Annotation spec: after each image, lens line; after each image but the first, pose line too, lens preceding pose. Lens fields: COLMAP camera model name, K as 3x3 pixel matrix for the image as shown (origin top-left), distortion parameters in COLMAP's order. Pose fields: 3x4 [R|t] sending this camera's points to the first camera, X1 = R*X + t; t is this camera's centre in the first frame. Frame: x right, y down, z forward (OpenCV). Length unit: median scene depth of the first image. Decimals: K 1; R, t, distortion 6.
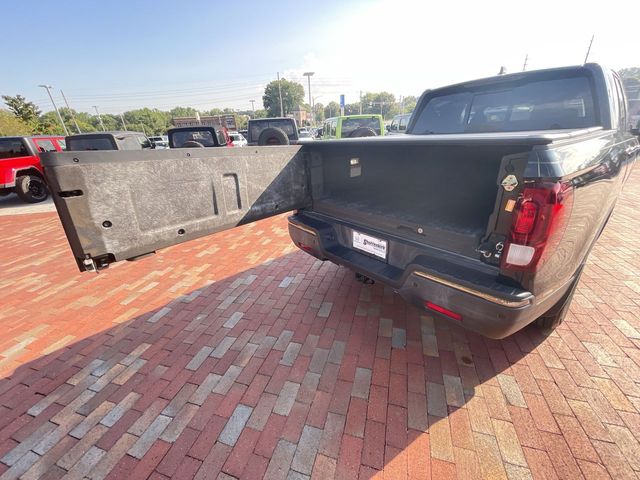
lens RADIAL K [[261.4, 0, 321.7], [0, 261.4, 239.7], [0, 0, 1]] dist [-0.002121, 0.000116]
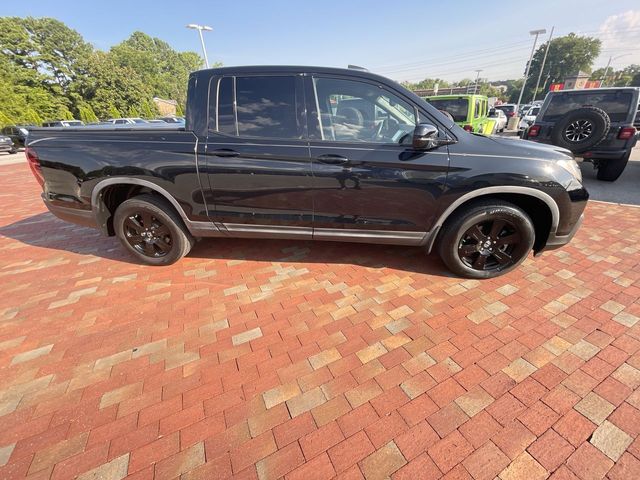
lens RADIAL K [[260.6, 0, 320.0], [0, 260.6, 240.0], [0, 0, 1]] dist [-0.001484, -0.000345]
pose [[0.686618, 0.356185, -0.633788, 0.119631], [-0.299023, 0.932971, 0.200375, -0.018395], [0.662677, 0.051936, 0.747103, 0.026369]]
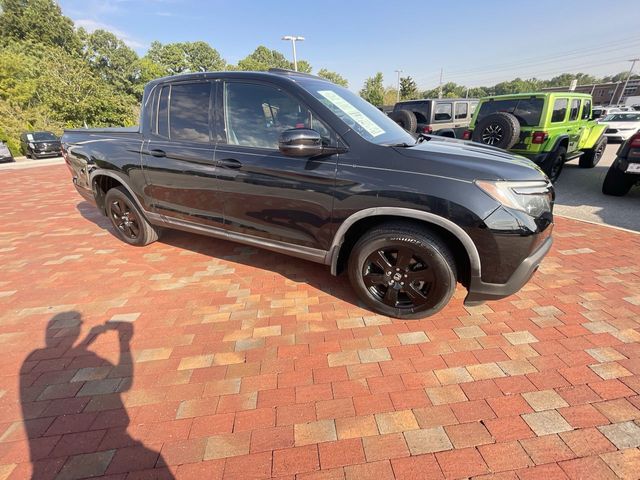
lens RADIAL K [[261.4, 0, 321.7], [0, 261.4, 239.7], [0, 0, 1]] dist [-0.002121, 0.000116]
pose [[0.407637, 0.426218, -0.807571, 0.139273], [-0.353827, 0.889020, 0.290604, -0.032385], [0.841807, 0.167279, 0.513205, 0.058267]]
